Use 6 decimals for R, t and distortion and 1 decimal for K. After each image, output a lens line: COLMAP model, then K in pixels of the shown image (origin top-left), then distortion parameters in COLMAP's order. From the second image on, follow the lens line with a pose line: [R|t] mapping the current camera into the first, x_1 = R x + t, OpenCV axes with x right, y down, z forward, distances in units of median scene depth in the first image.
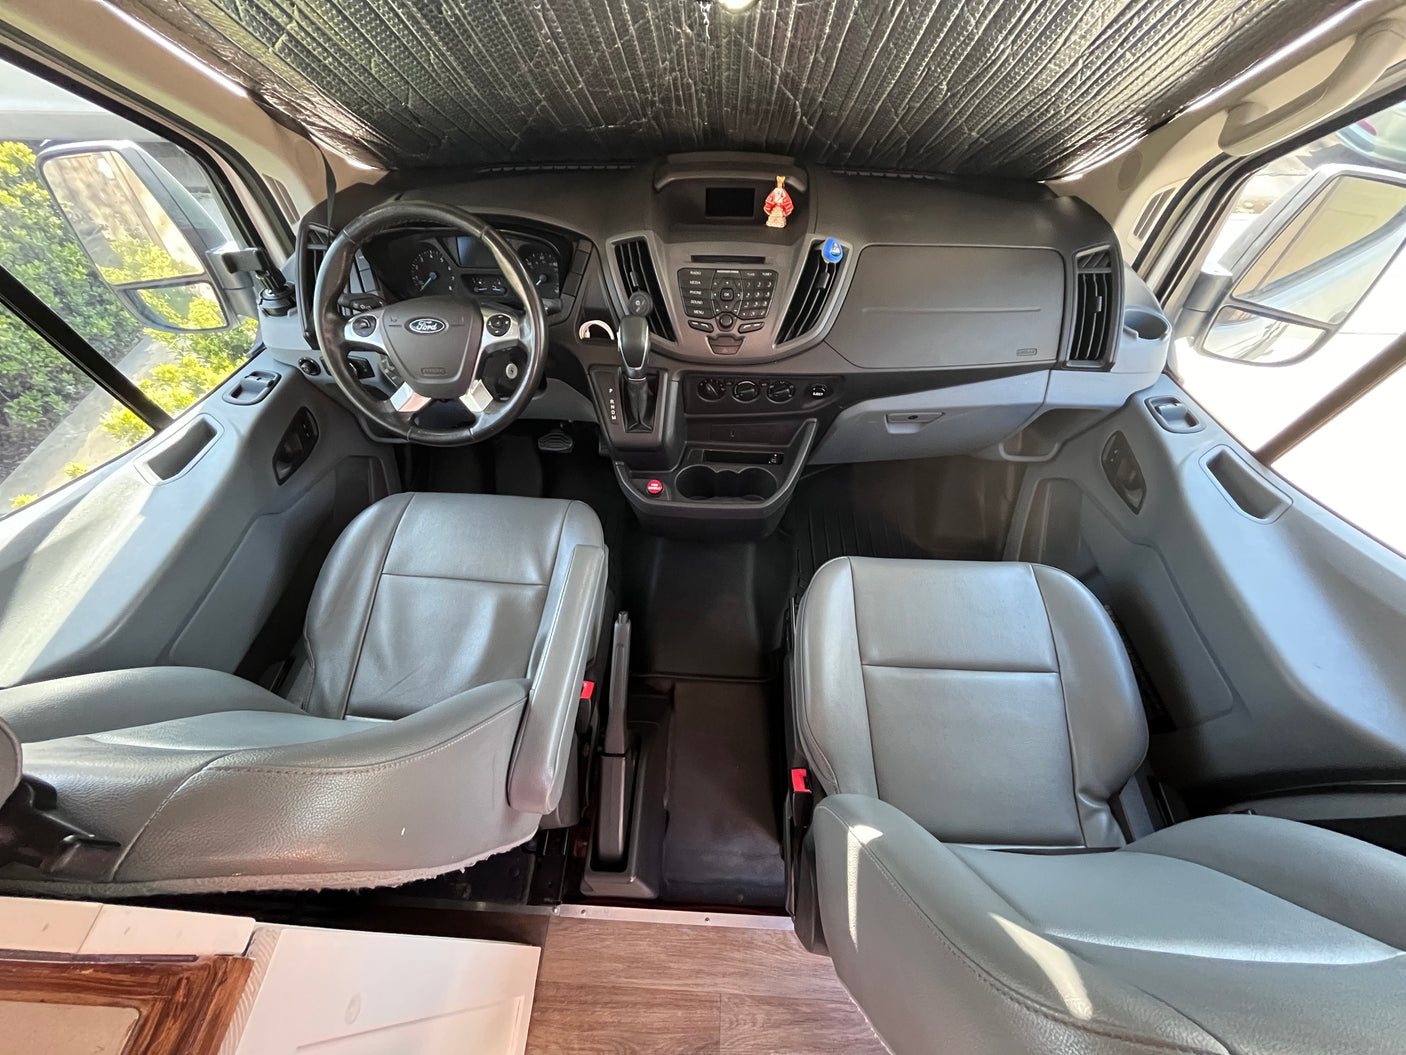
lens RADIAL K [[569.8, 0, 701.7], [0, 569.8, 527.7], [0, 0, 1]] dist [-0.005447, 0.000238]
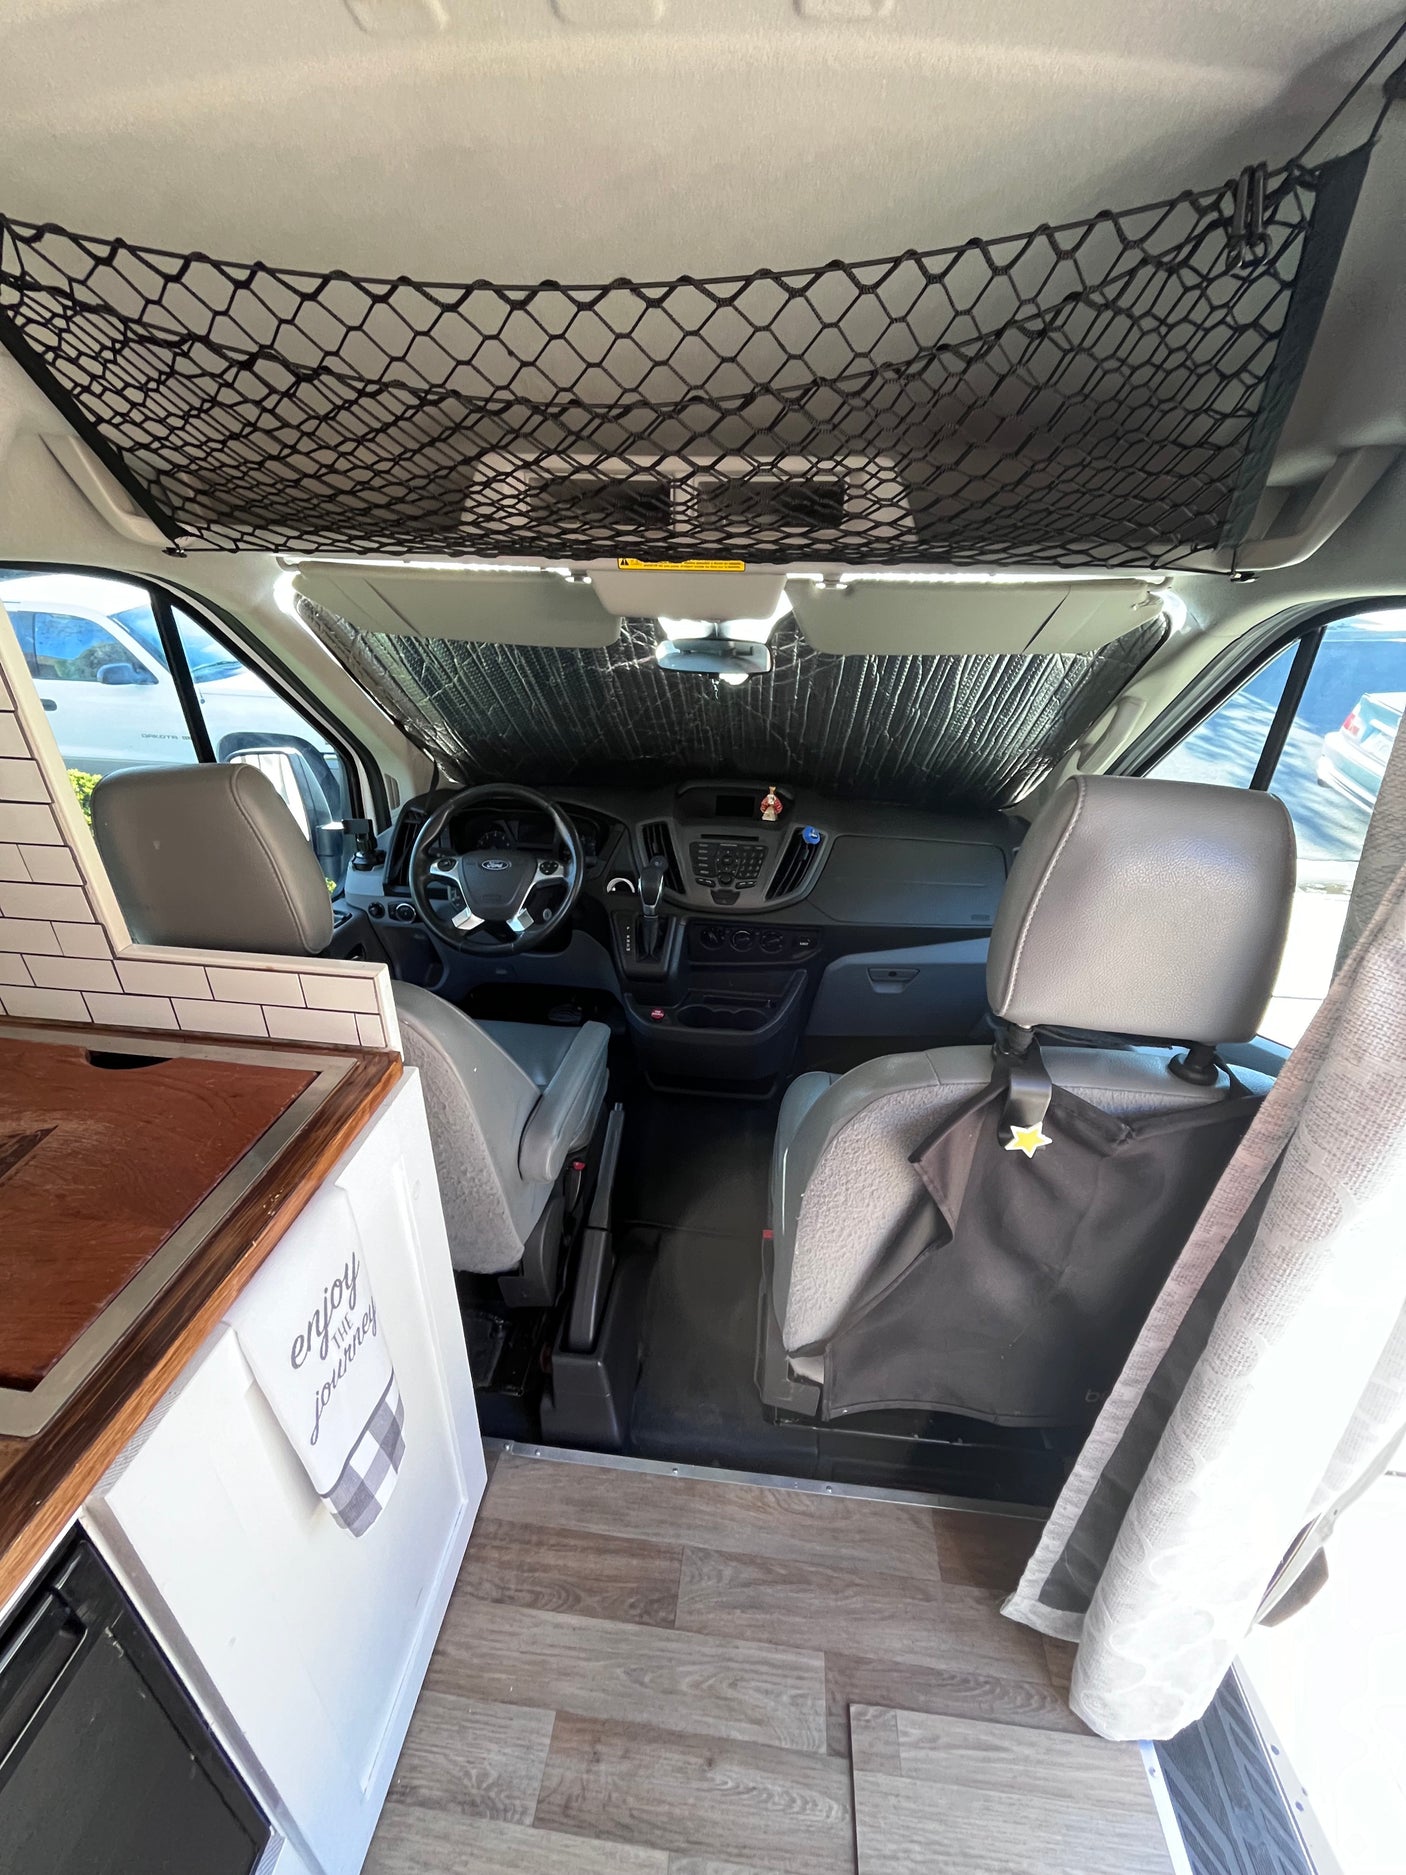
lens RADIAL K [[759.9, 0, 699.1], [0, 759.9, 938.4], [0, 0, 1]] dist [-0.005447, 0.000238]
pose [[0.997816, 0.044358, -0.048946, 0.071389], [-0.061277, 0.898278, -0.435134, 0.479085], [0.024665, 0.437182, 0.899035, -0.439604]]
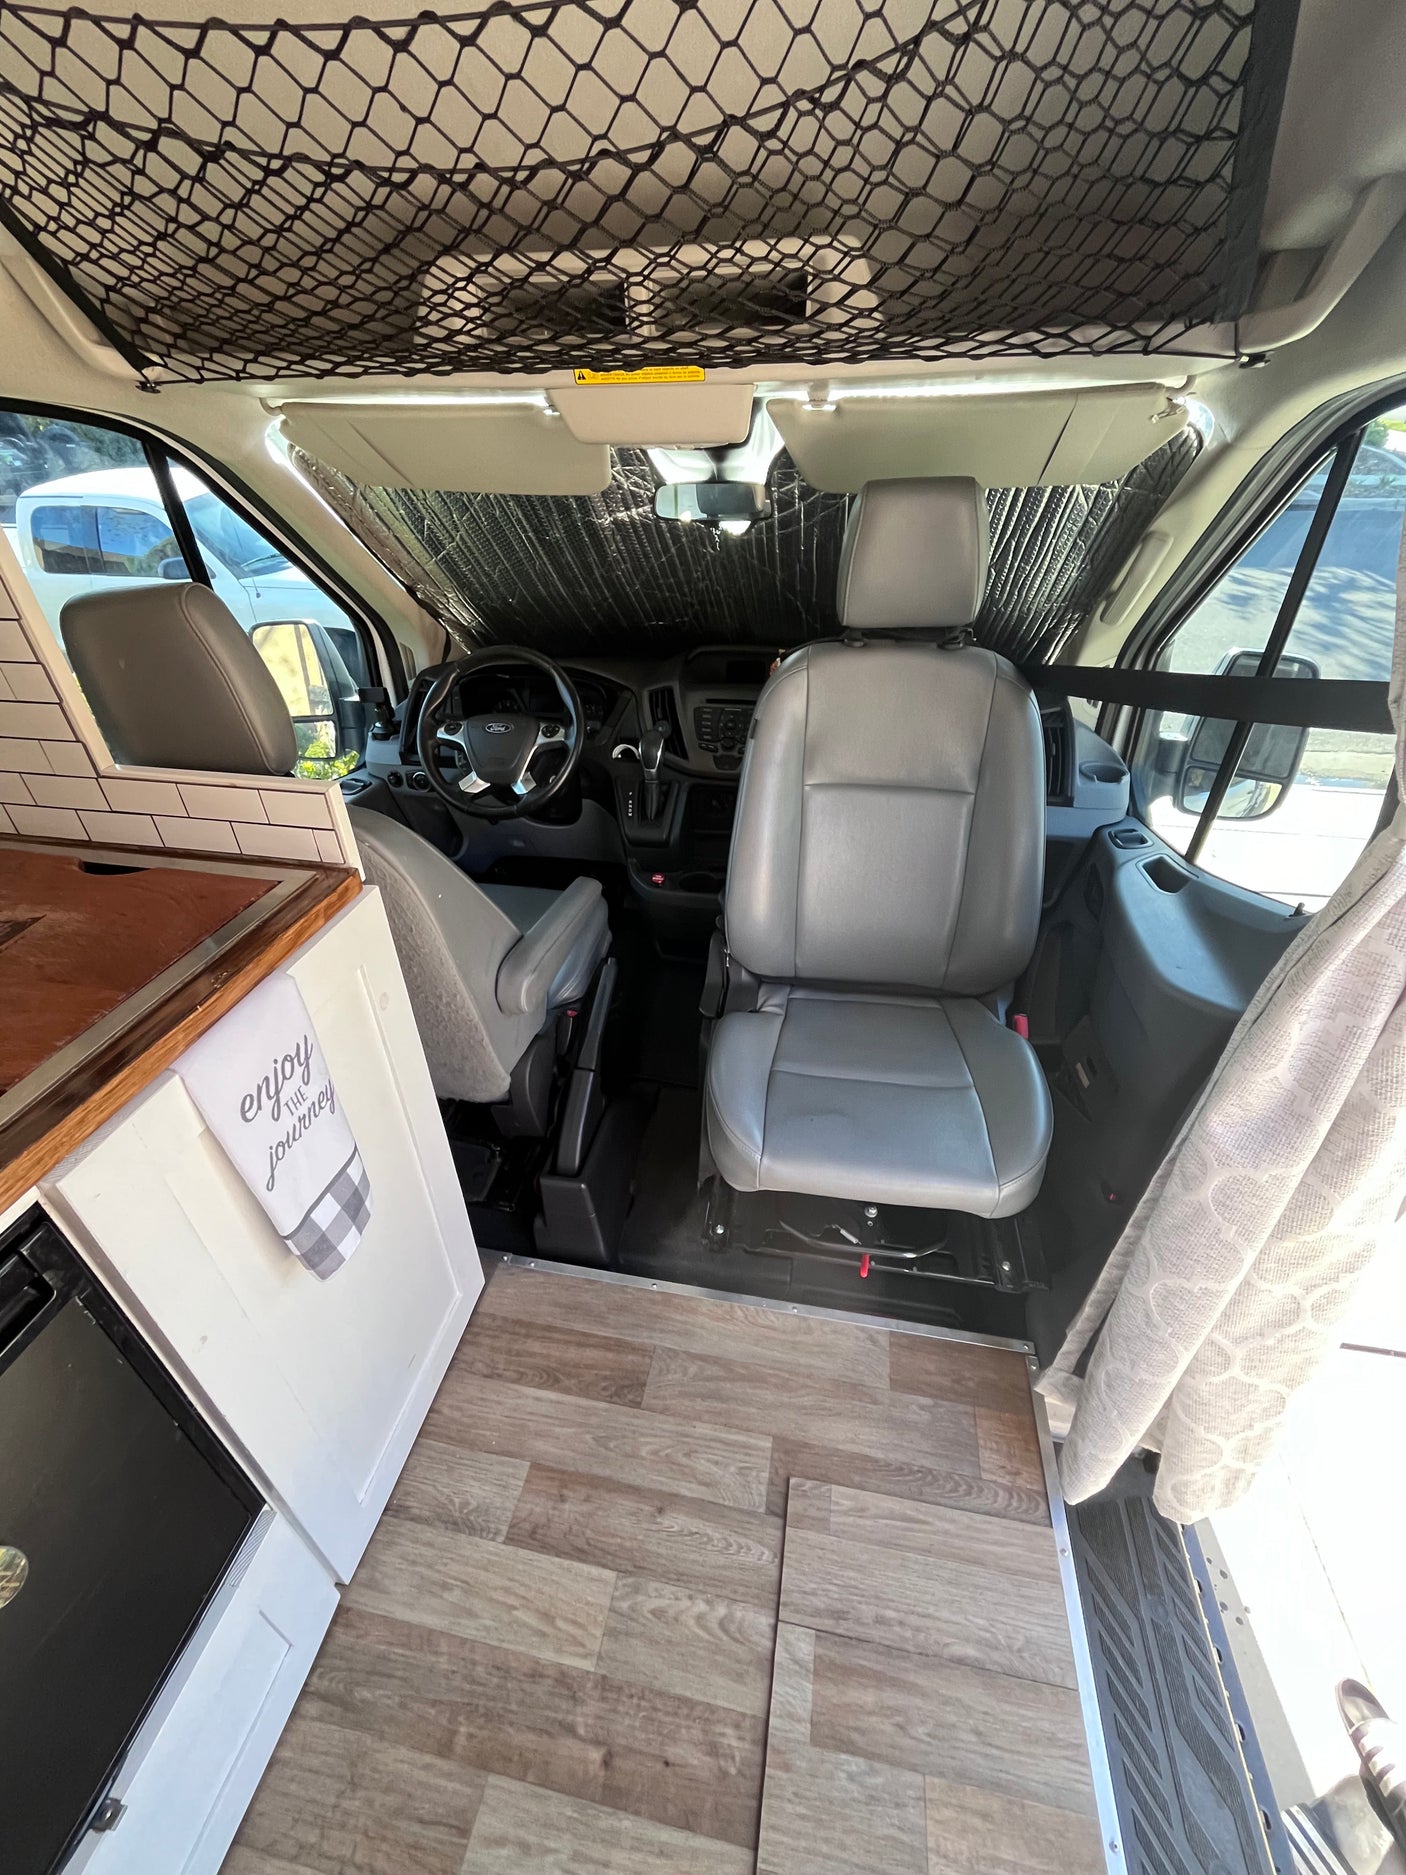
lens RADIAL K [[759.9, 0, 701.0], [0, 759.9, 938.8], [0, 0, 1]] dist [-0.005447, 0.000238]
pose [[0.989750, 0.069488, -0.124766, 0.217381], [-0.106339, 0.941748, -0.319066, 0.563923], [0.095326, 0.329063, 0.939484, -0.412869]]
